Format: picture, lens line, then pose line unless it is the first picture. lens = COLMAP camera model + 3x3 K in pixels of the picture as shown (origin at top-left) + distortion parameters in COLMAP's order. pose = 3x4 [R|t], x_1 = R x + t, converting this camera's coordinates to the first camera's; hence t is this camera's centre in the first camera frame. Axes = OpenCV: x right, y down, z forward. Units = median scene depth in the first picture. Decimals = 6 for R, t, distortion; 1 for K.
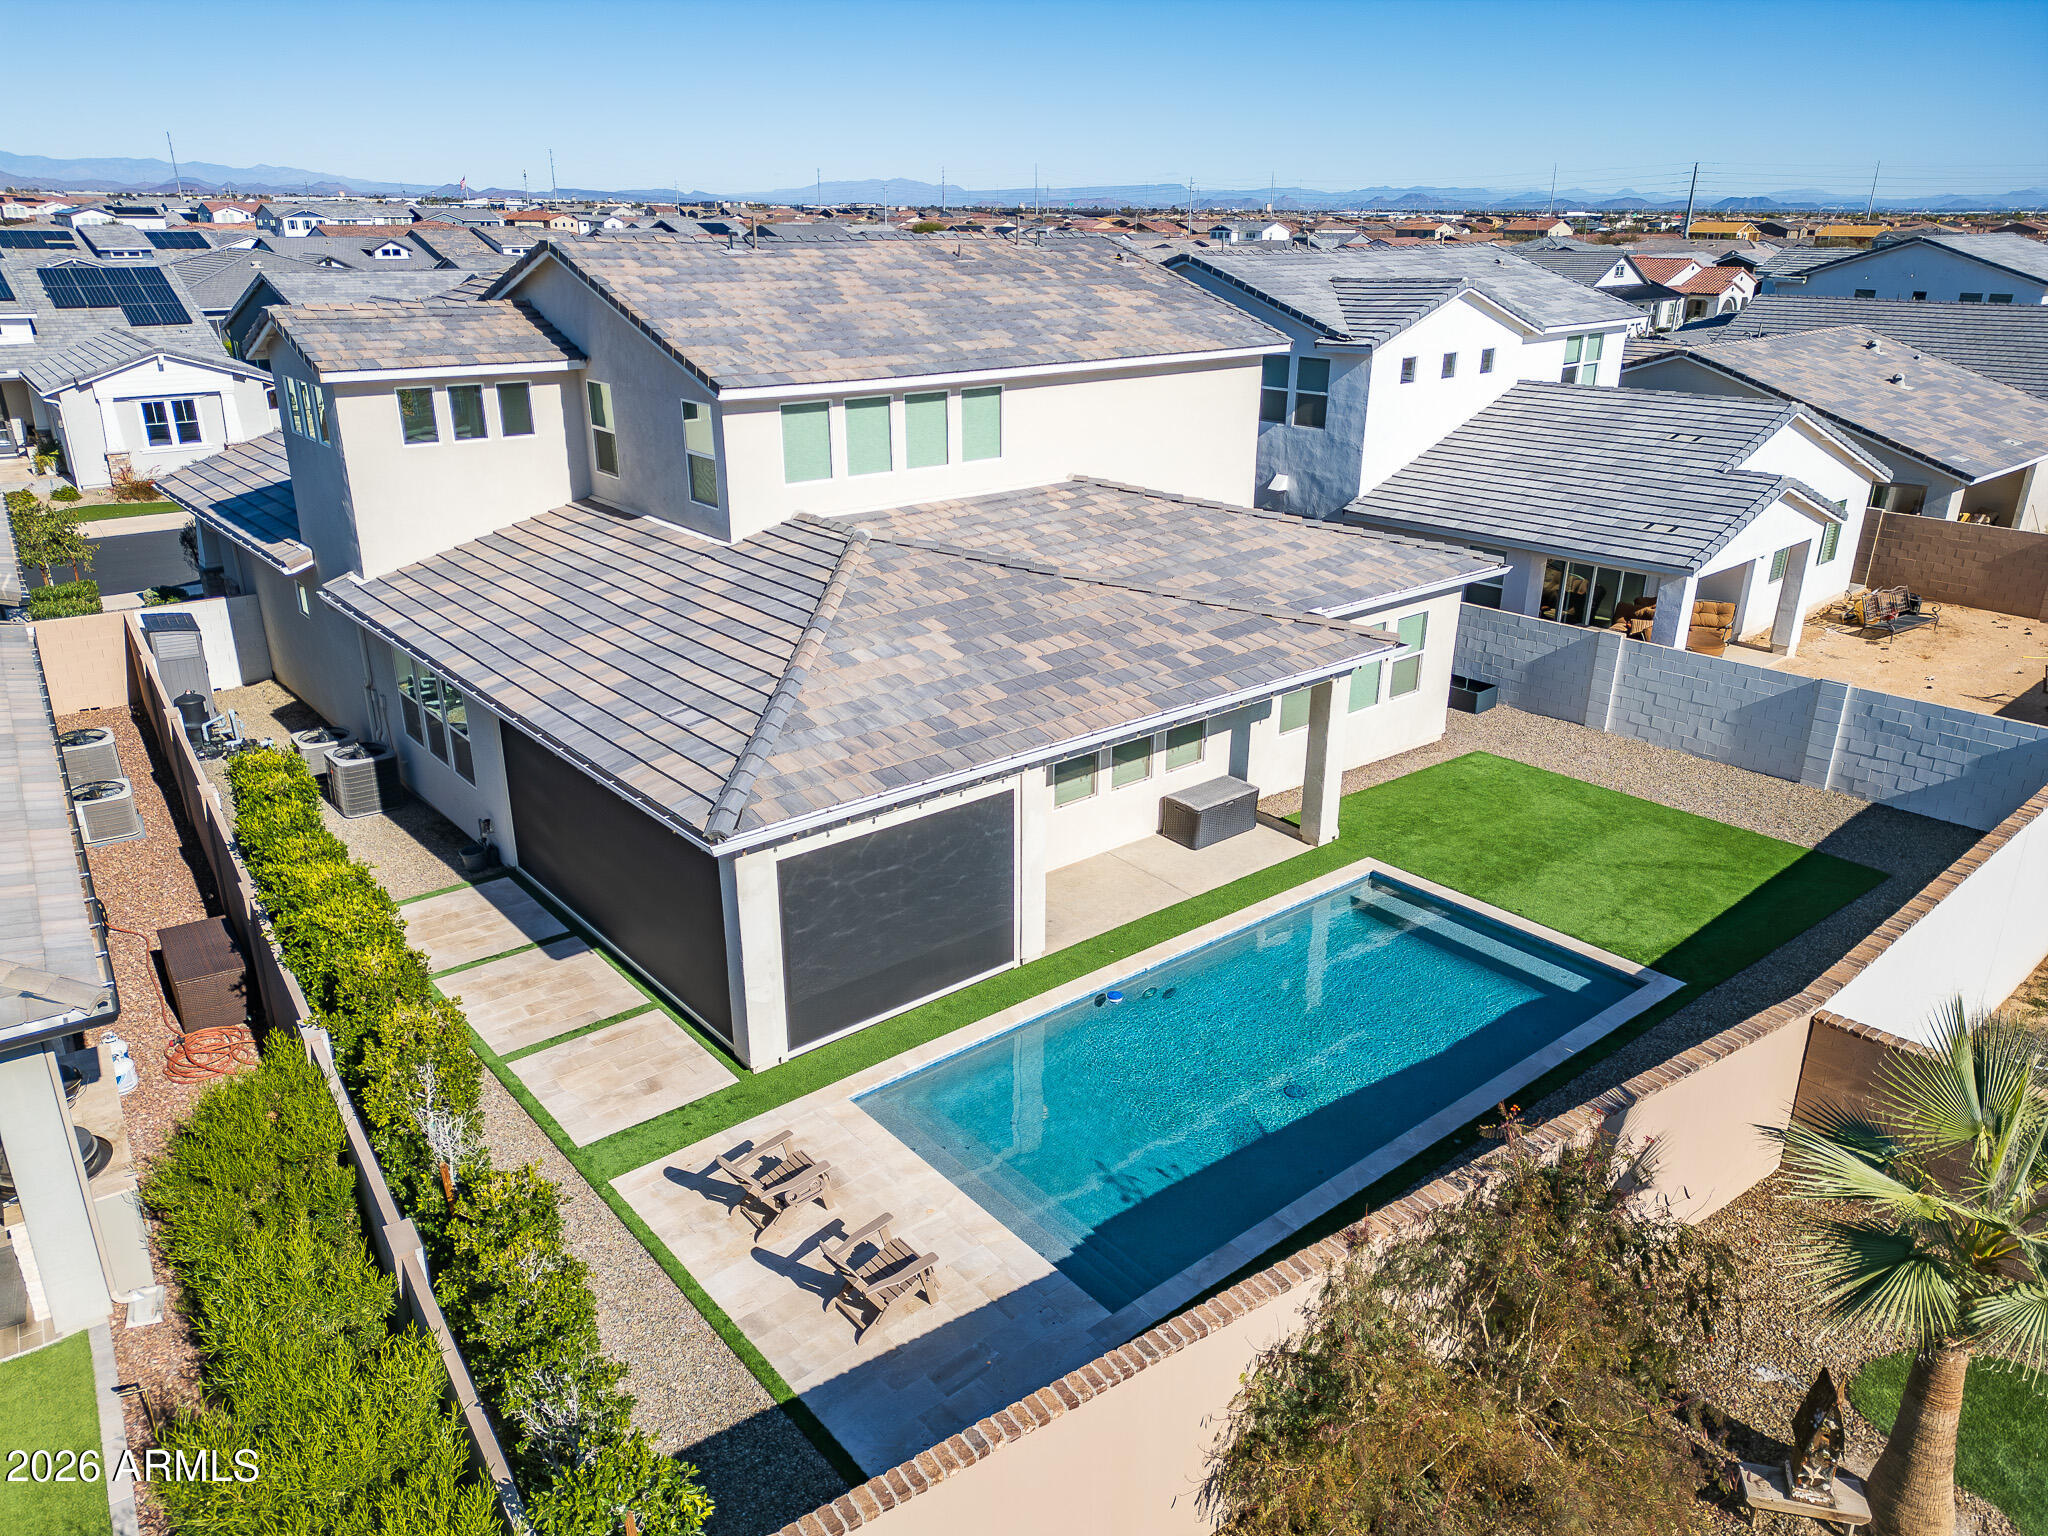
lens RADIAL K [[1427.3, 0, 1024.0], [0, 1427.3, 768.0], [0, 0, 1]] dist [0.073845, -0.058550]
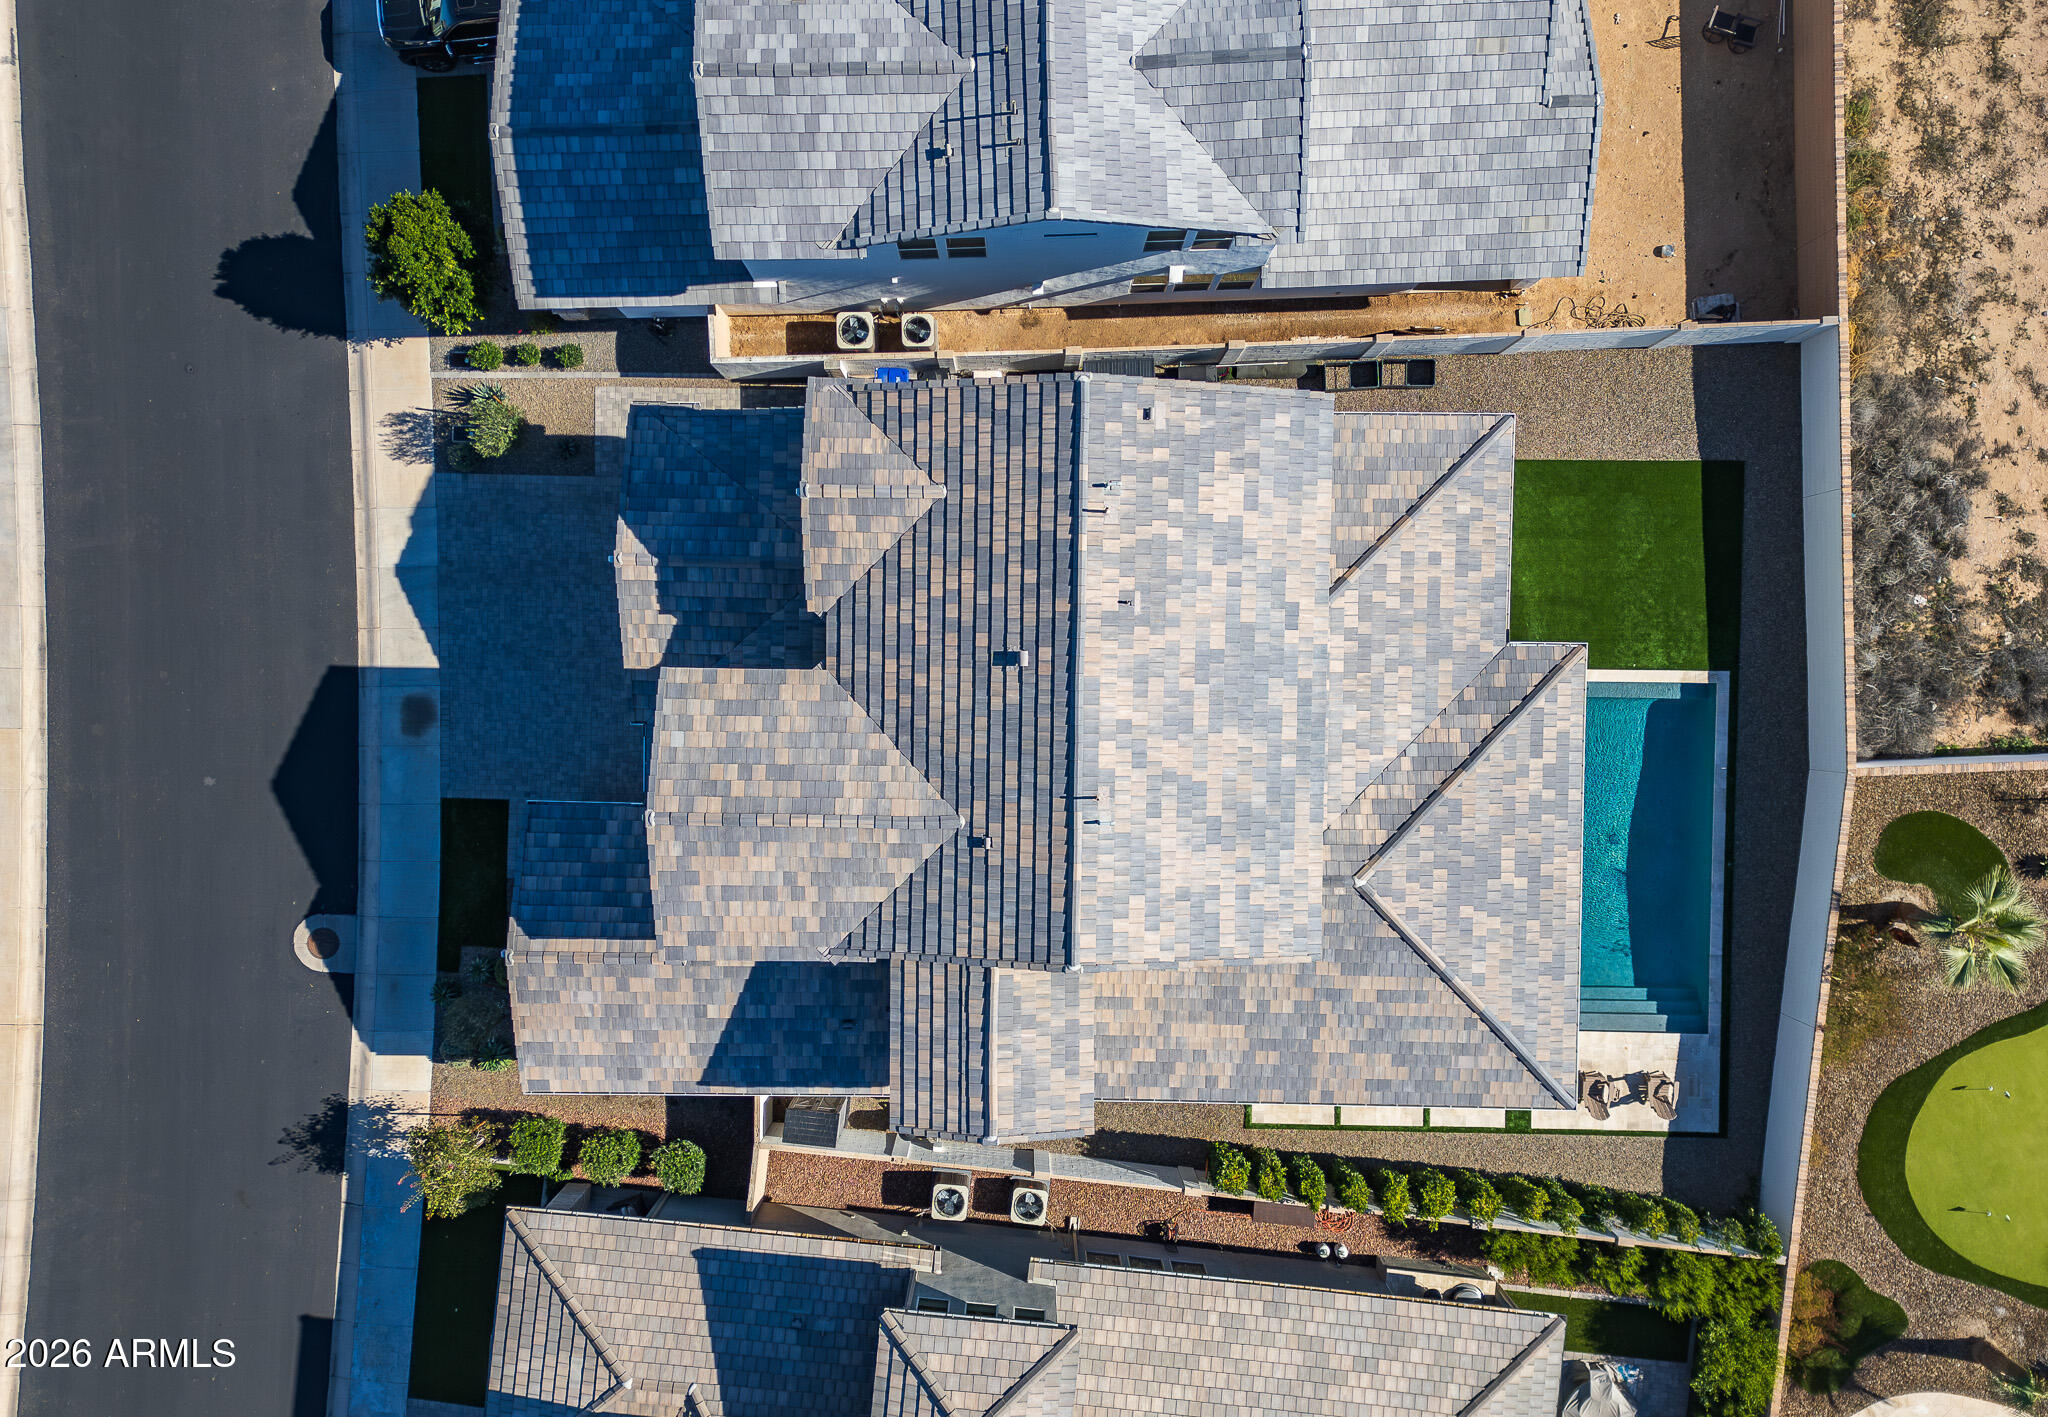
lens RADIAL K [[1410.1, 0, 1024.0], [0, 1410.1, 708.5], [0, 0, 1]] dist [0.045197, -0.002505]
pose [[0.650000, -0.759737, -0.017332, -0.175435], [0.275137, 0.214014, 0.937282, -1.731805], [-0.708378, -0.614002, 0.348141, 0.815734]]
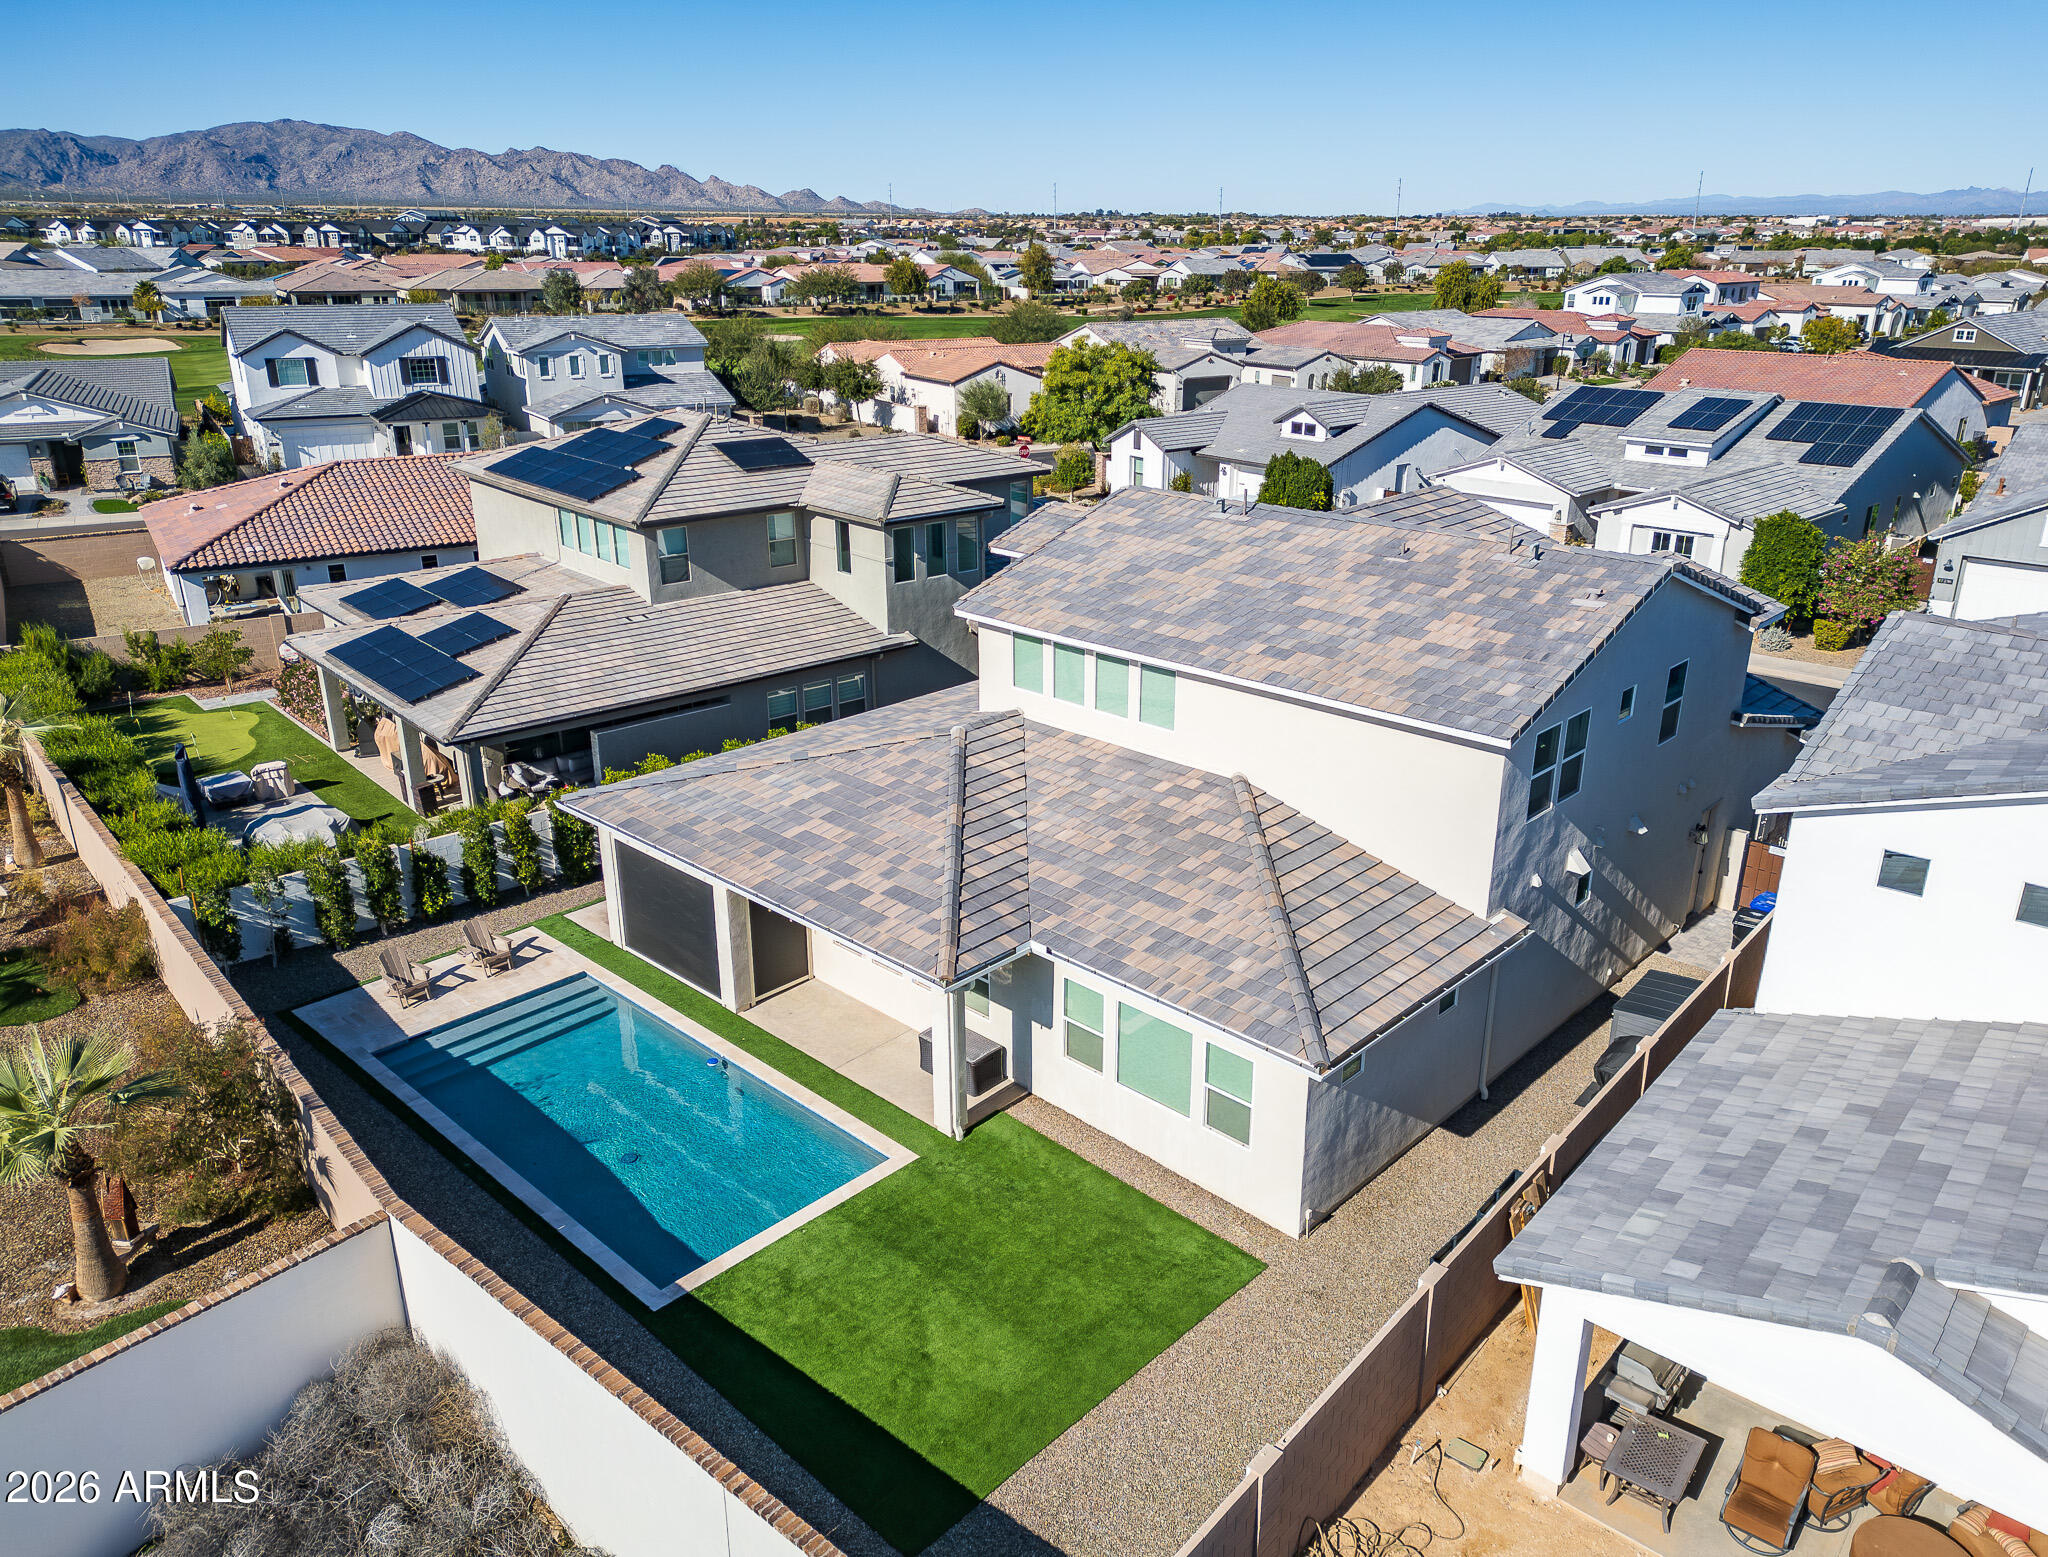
lens RADIAL K [[1470.1, 0, 1043.5], [0, 1470.1, 778.6], [0, 0, 1]] dist [0.086852, -0.089511]
pose [[0.122487, 0.341873, -0.931729, 1.176883], [-0.361255, 0.889755, 0.278981, -0.525734], [0.924387, 0.302421, 0.232487, 0.747000]]
